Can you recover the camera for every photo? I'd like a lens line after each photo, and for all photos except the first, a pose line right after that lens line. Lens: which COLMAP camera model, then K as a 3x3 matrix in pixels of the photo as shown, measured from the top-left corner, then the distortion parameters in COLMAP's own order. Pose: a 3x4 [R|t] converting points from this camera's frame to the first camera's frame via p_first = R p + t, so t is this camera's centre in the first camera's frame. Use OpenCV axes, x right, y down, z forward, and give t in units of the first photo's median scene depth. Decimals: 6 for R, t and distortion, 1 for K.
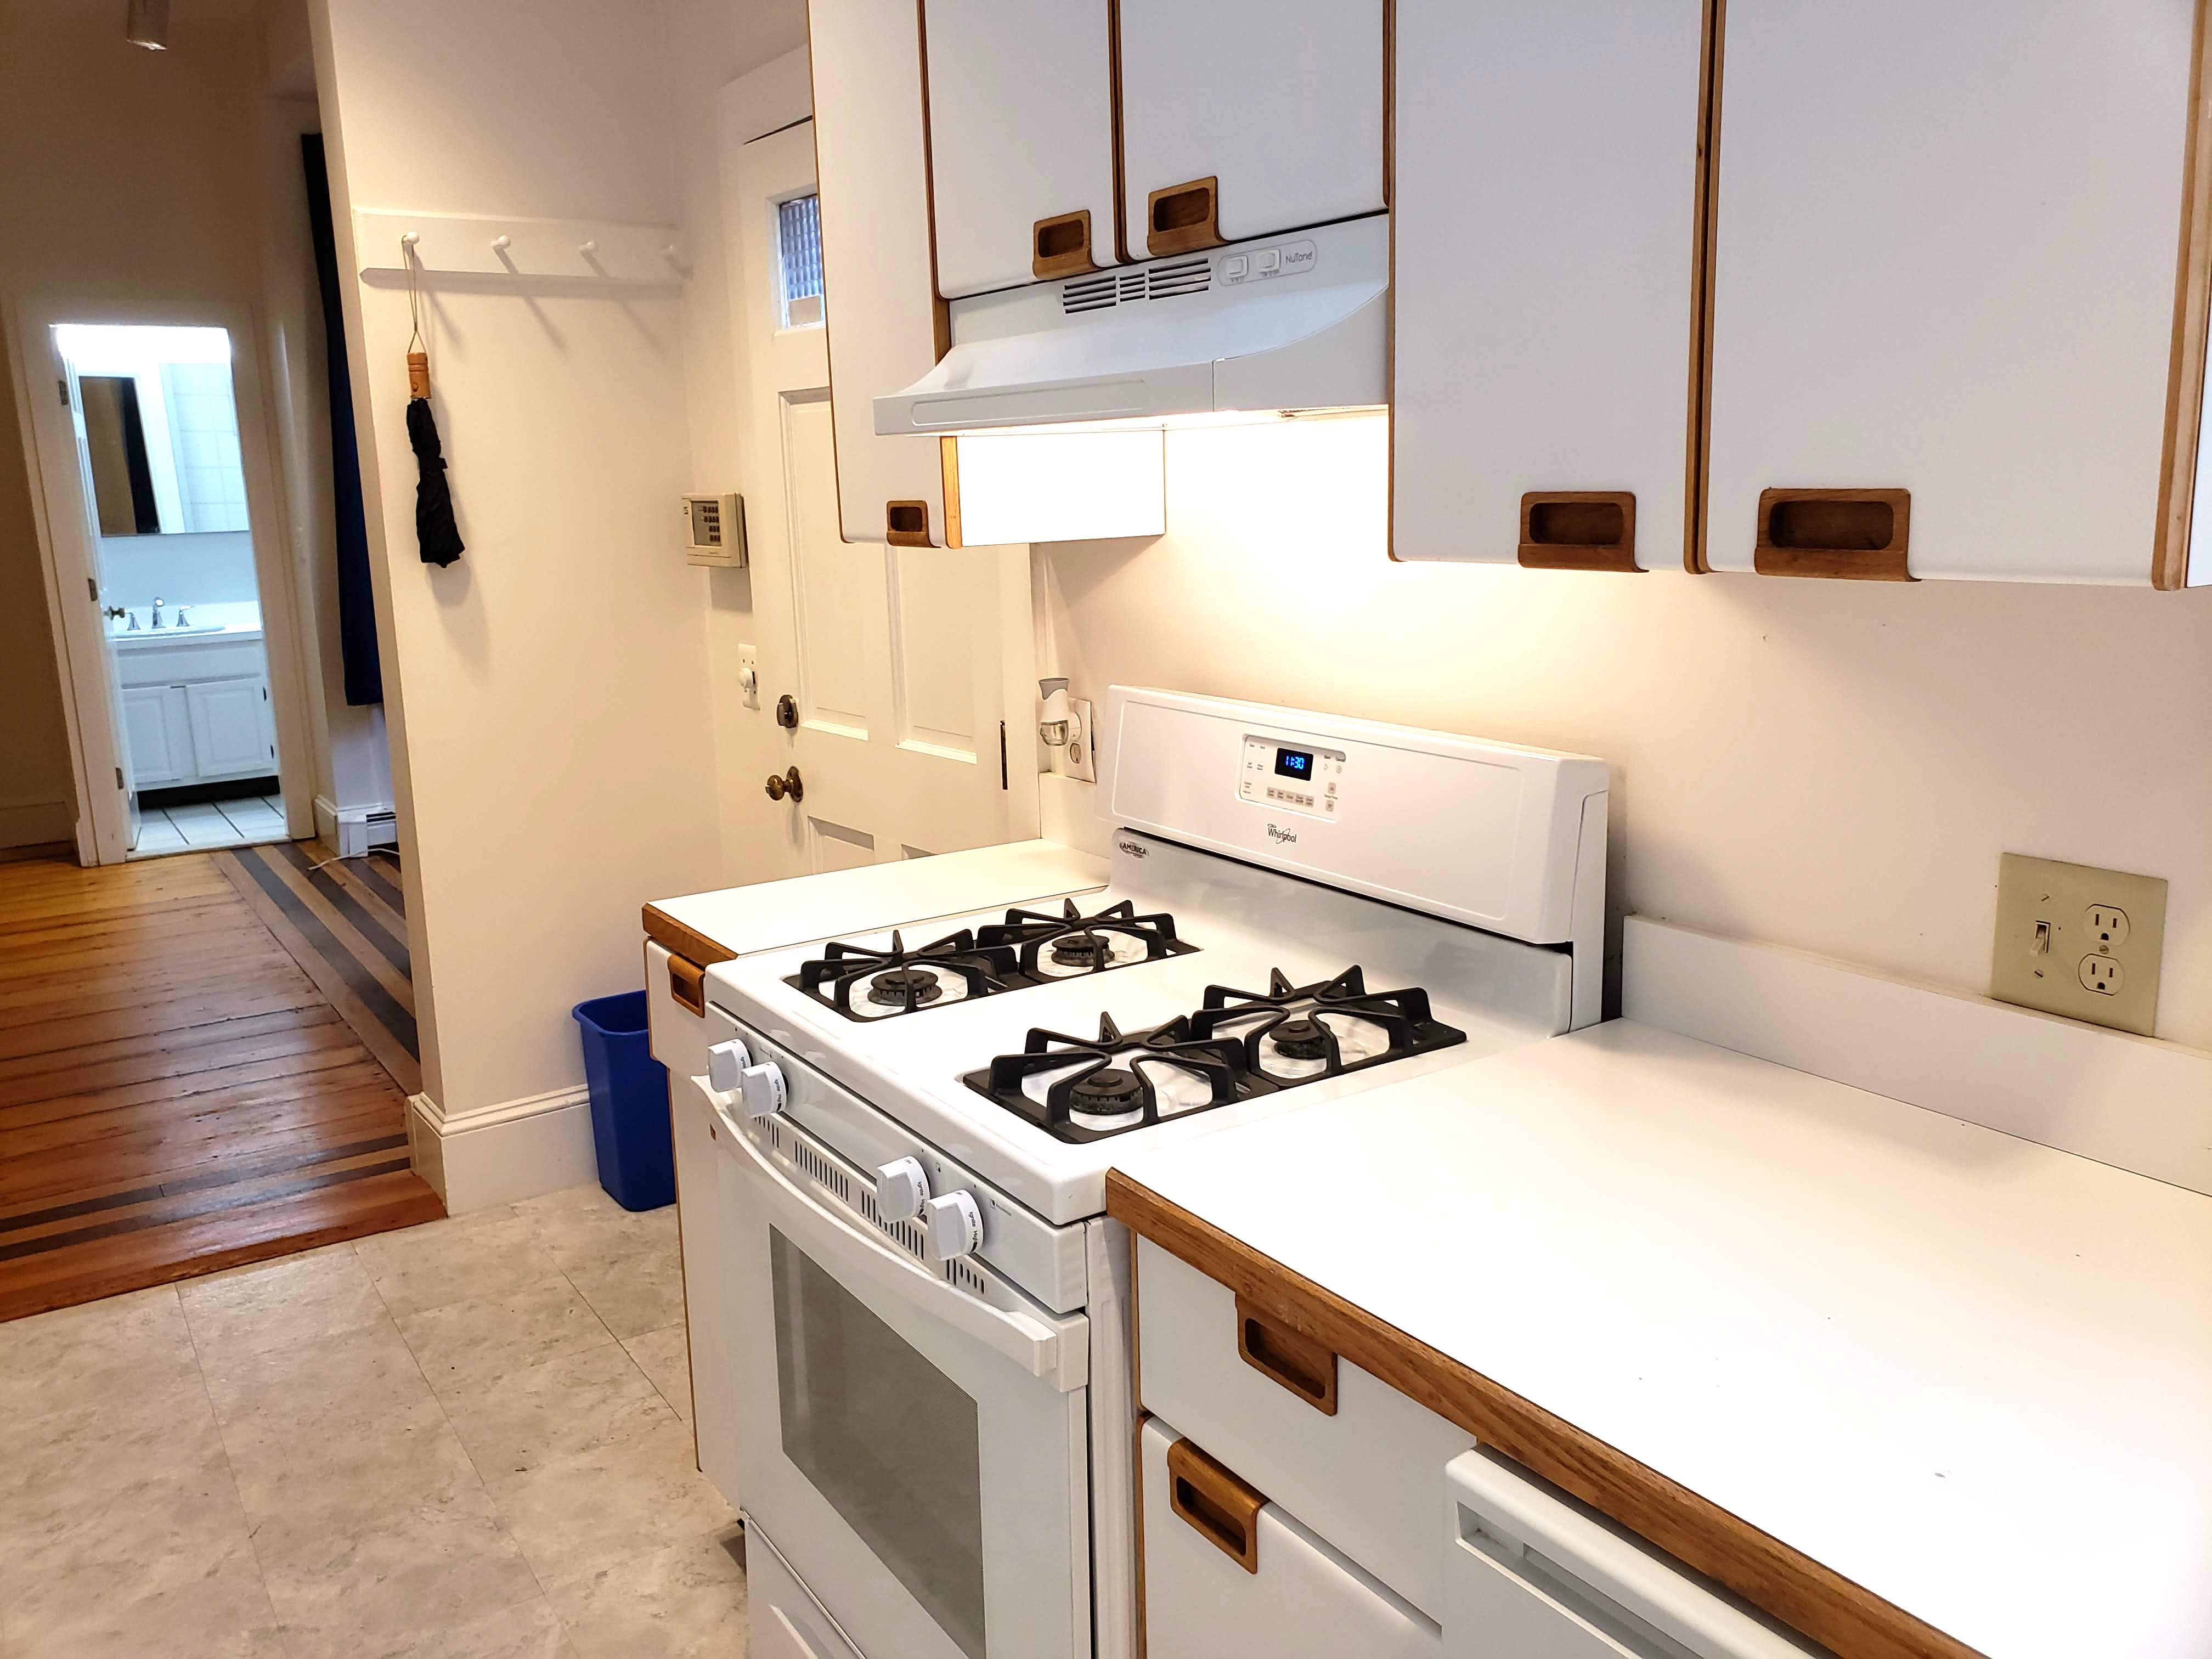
lens RADIAL K [[1740.0, 0, 1109.4], [0, 1740.0, 816.6], [0, 0, 1]] dist [0.042680, -0.040694]
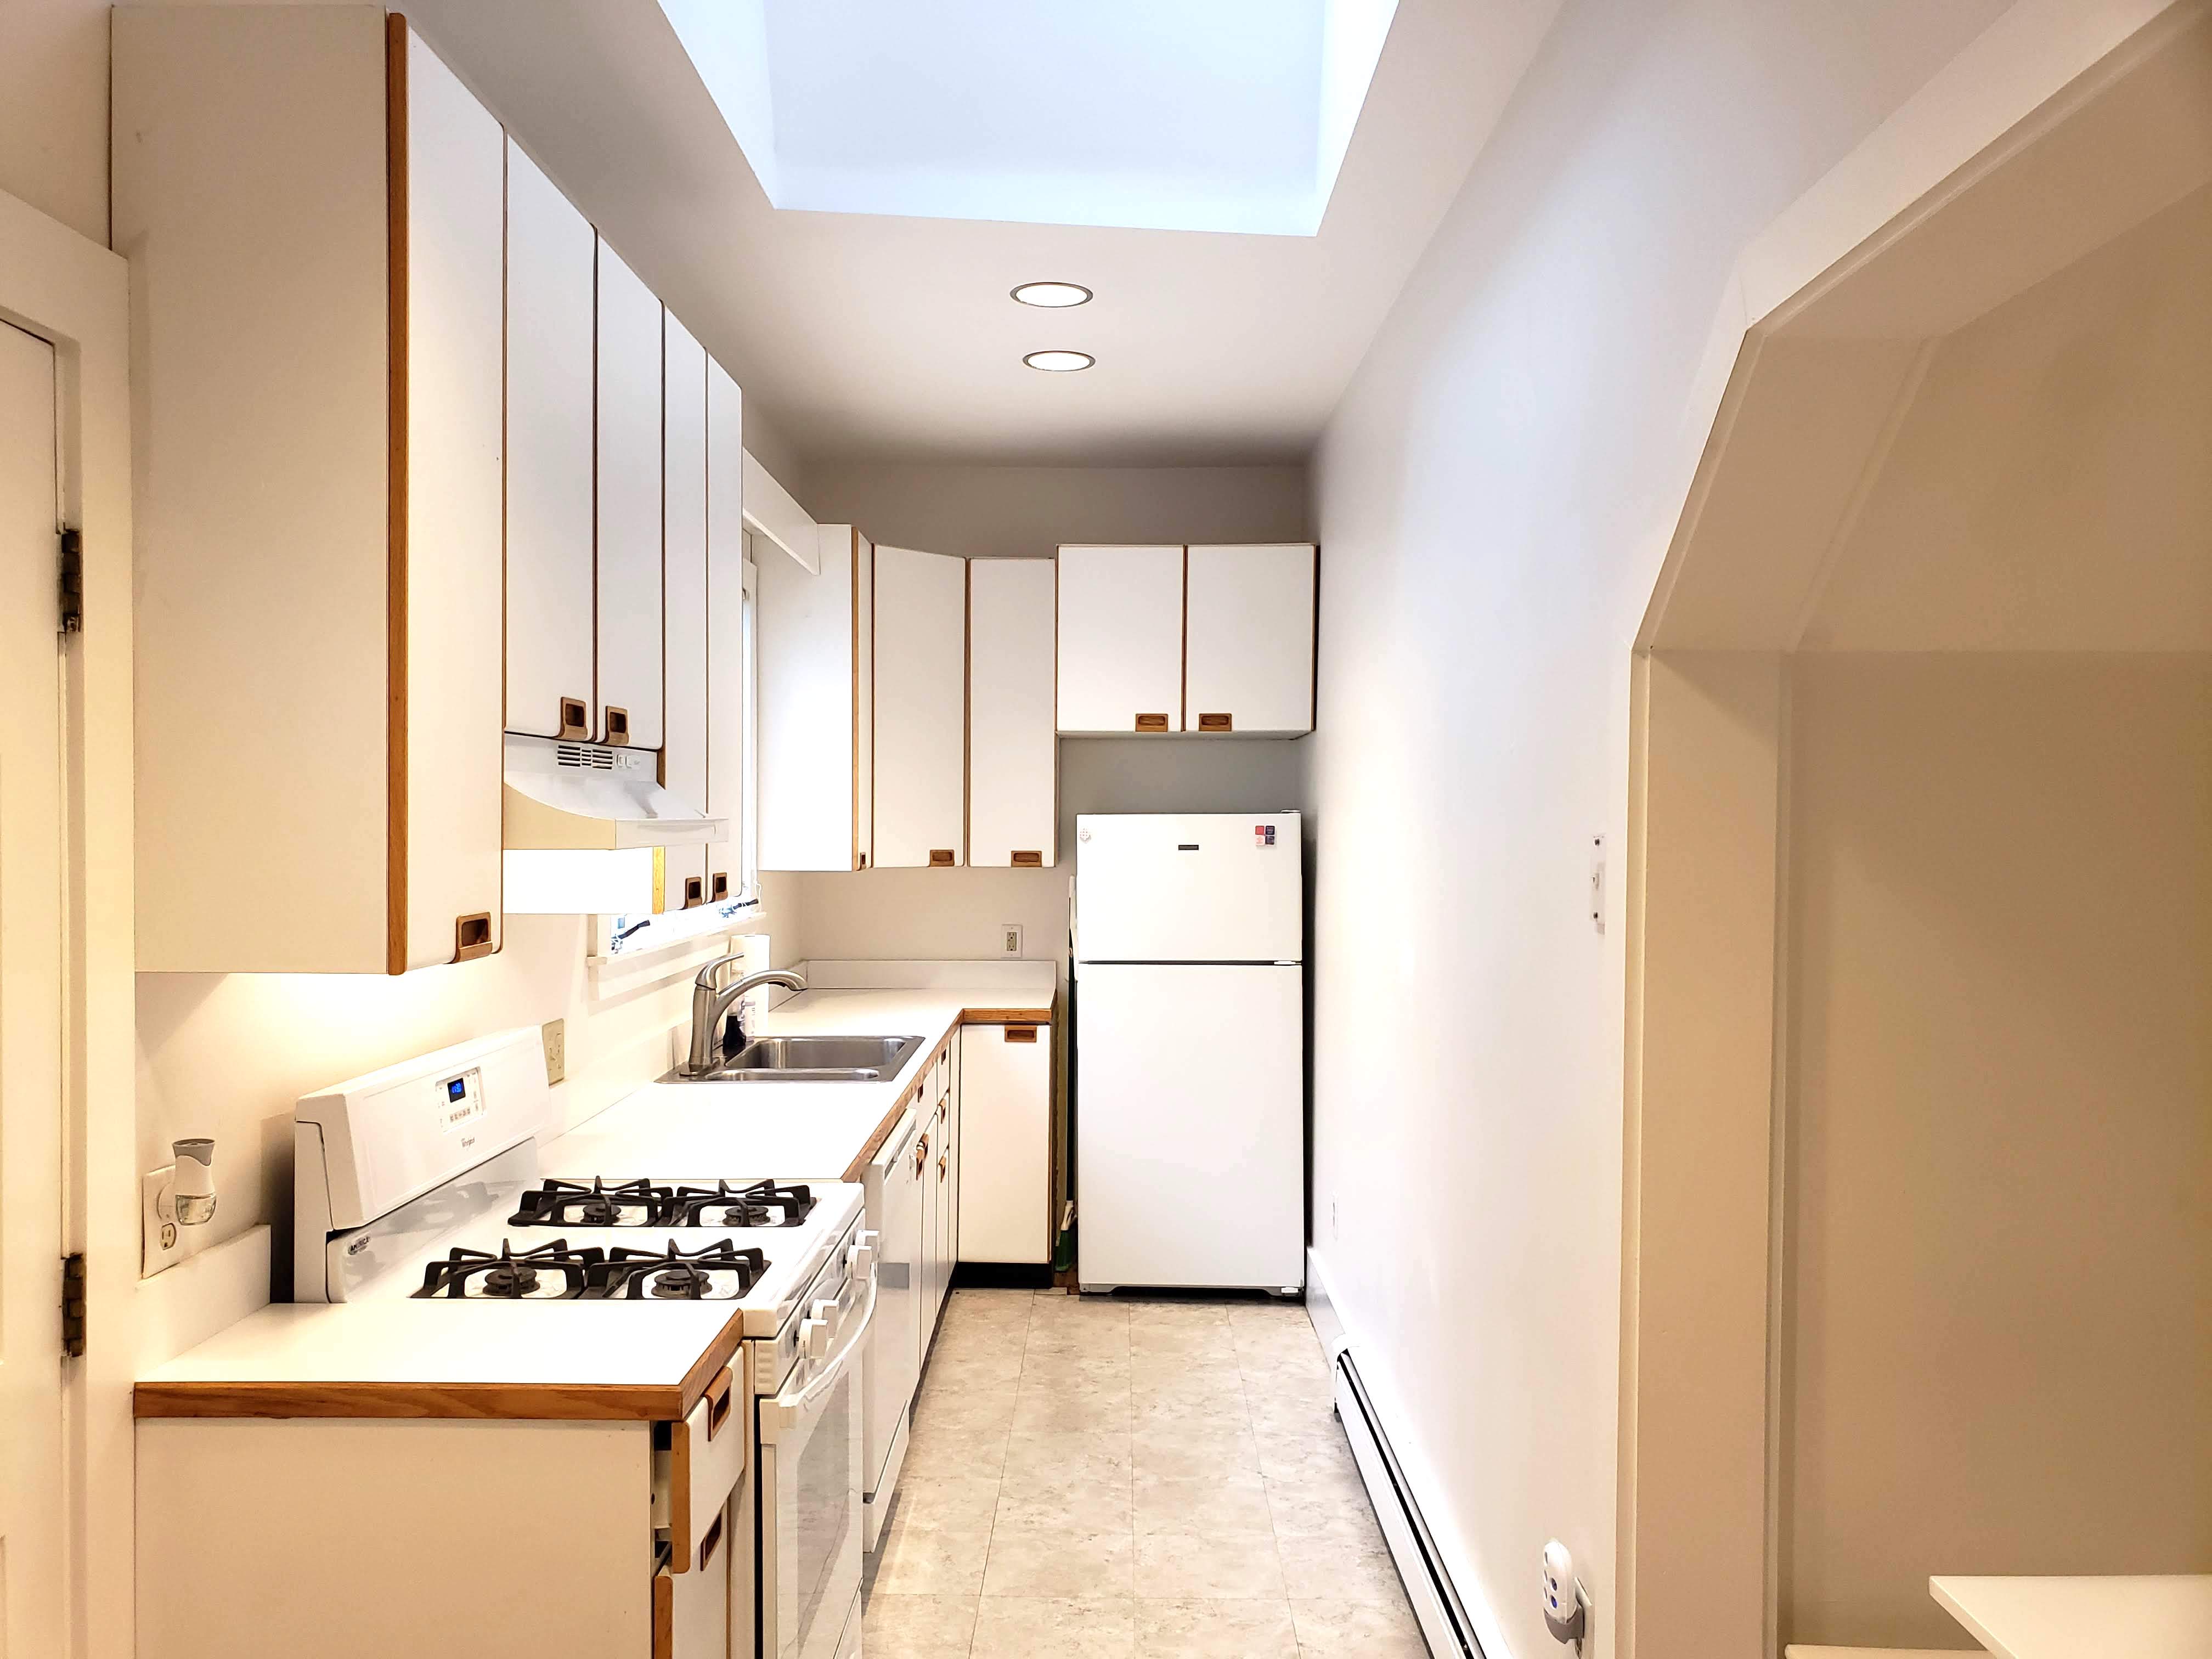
lens RADIAL K [[1740.0, 0, 1082.6], [0, 1740.0, 818.8], [0, 0, 1]] dist [0.042680, -0.040694]
pose [[-0.822829, 0.019028, 0.567970, -0.843523], [0.124712, 0.981122, 0.147803, -0.297194], [-0.554436, 0.192449, -0.809669, 1.408050]]
